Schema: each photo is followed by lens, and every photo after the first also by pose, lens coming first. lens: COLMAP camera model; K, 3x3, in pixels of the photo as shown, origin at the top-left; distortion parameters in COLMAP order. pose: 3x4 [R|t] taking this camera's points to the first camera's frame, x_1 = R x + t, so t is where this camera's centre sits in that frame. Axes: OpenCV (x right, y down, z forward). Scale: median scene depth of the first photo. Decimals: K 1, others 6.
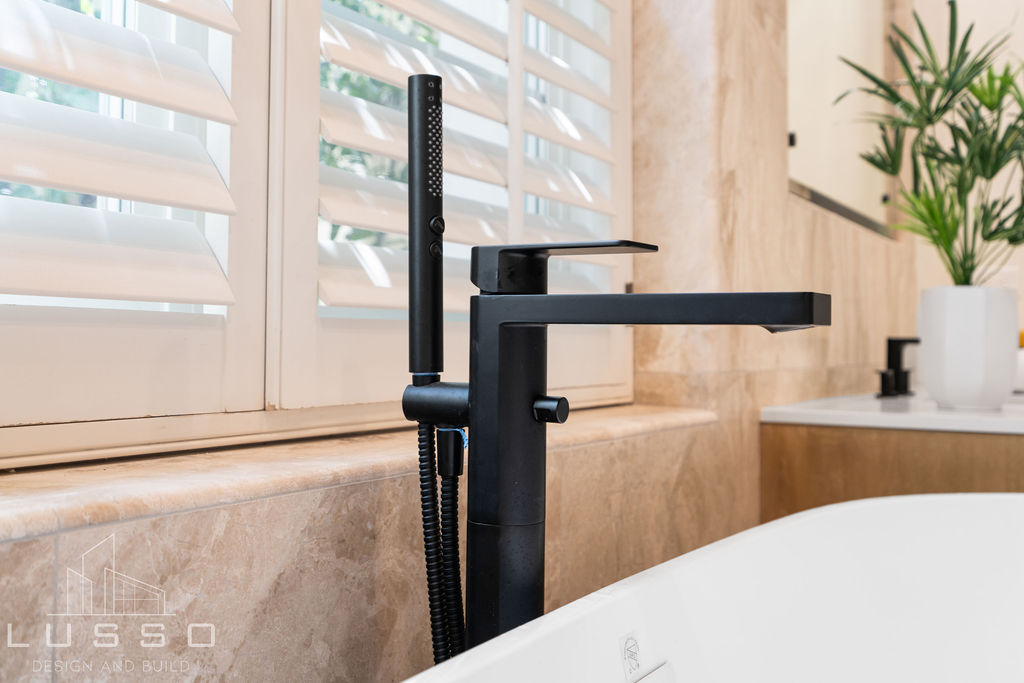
lens RADIAL K [[1043.7, 0, 511.8], [0, 1043.7, 297.8], [0, 0, 1]] dist [0.008753, 0.004048]
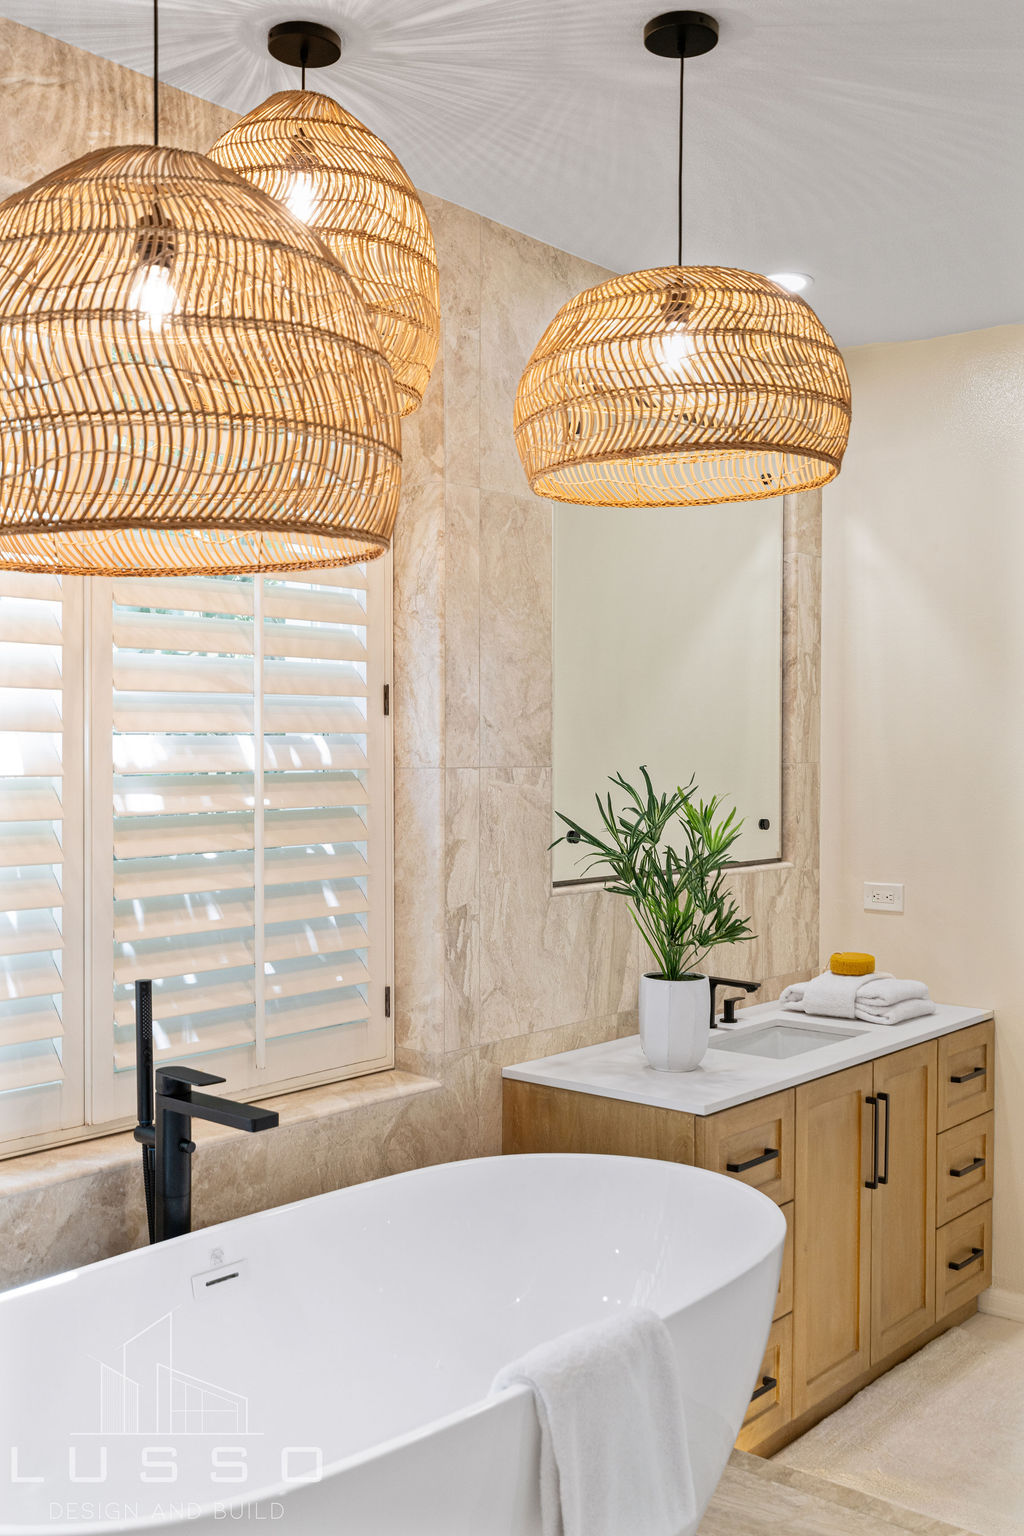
lens RADIAL K [[1520.4, 0, 512.0], [0, 1520.4, 768.0], [0, 0, 1]] dist [0.014778, 0.004901]
pose [[0.987666, -0.002422, -0.156558, 0.748362], [0.011854, 0.998167, 0.059342, -0.536309], [0.156127, -0.060466, 0.985884, -1.243879]]
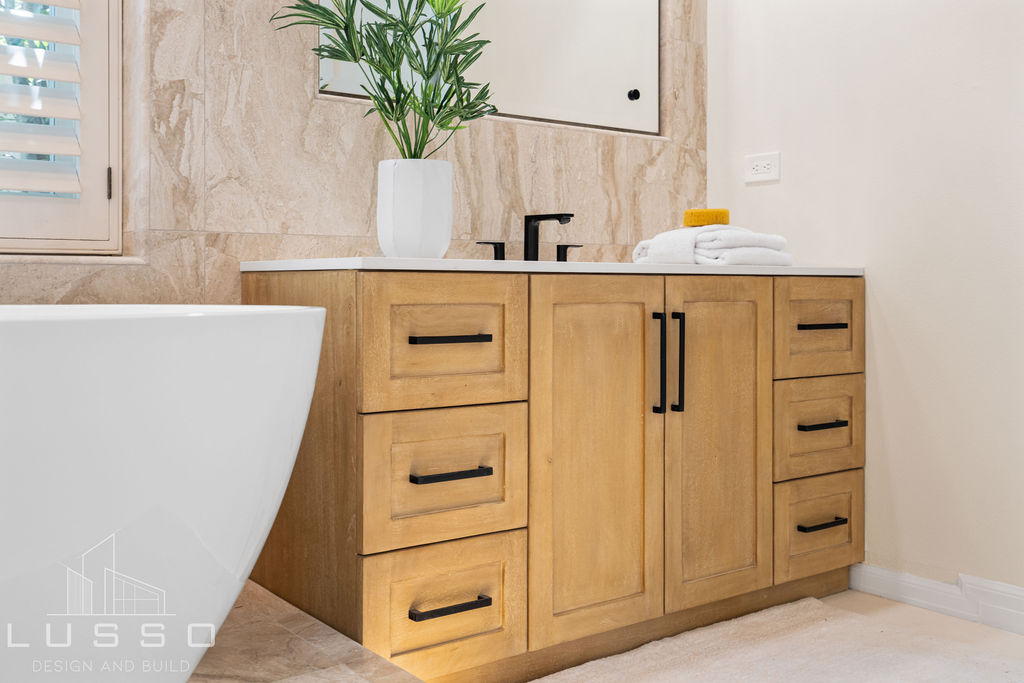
lens RADIAL K [[1013.6, 0, 495.9], [0, 1013.6, 287.5], [0, 0, 1]] dist [0.014778, 0.004901]
pose [[0.921271, -0.008657, -0.388826, 1.367148], [0.026271, 0.998854, 0.040006, 0.127687], [0.388034, -0.047071, 0.920442, -0.064788]]
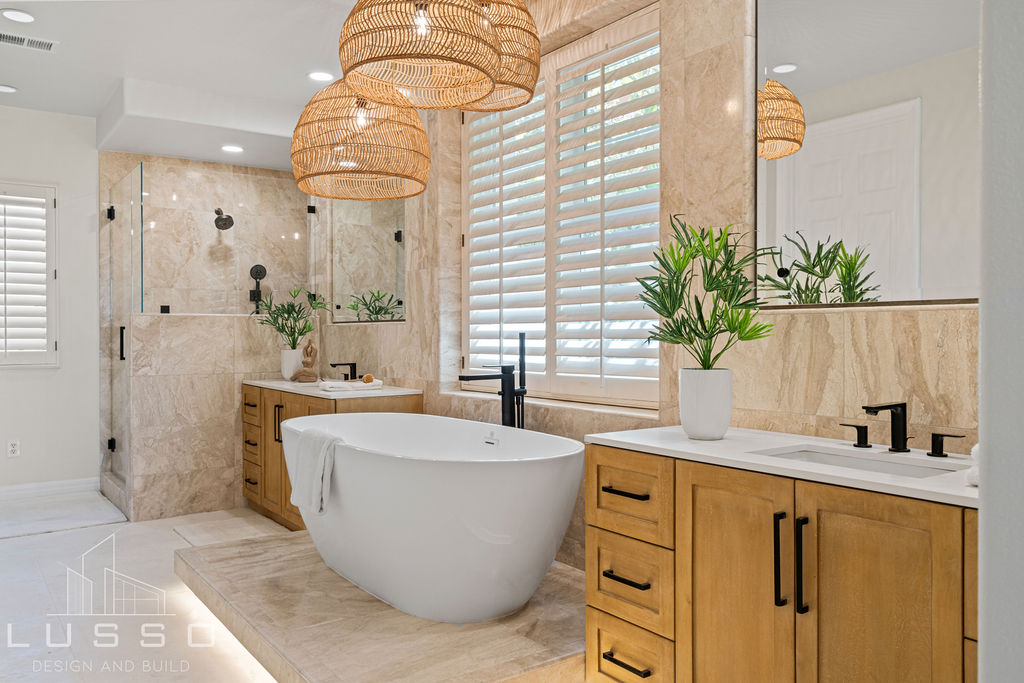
lens RADIAL K [[782.5, 0, 512.0], [0, 782.5, 341.5], [0, 0, 1]] dist [0.005862, 0.002124]
pose [[-0.404240, -0.002544, -0.914650, 2.450193], [0.039698, 0.999005, -0.020324, -0.055482], [0.913791, -0.044525, -0.403736, 1.727834]]
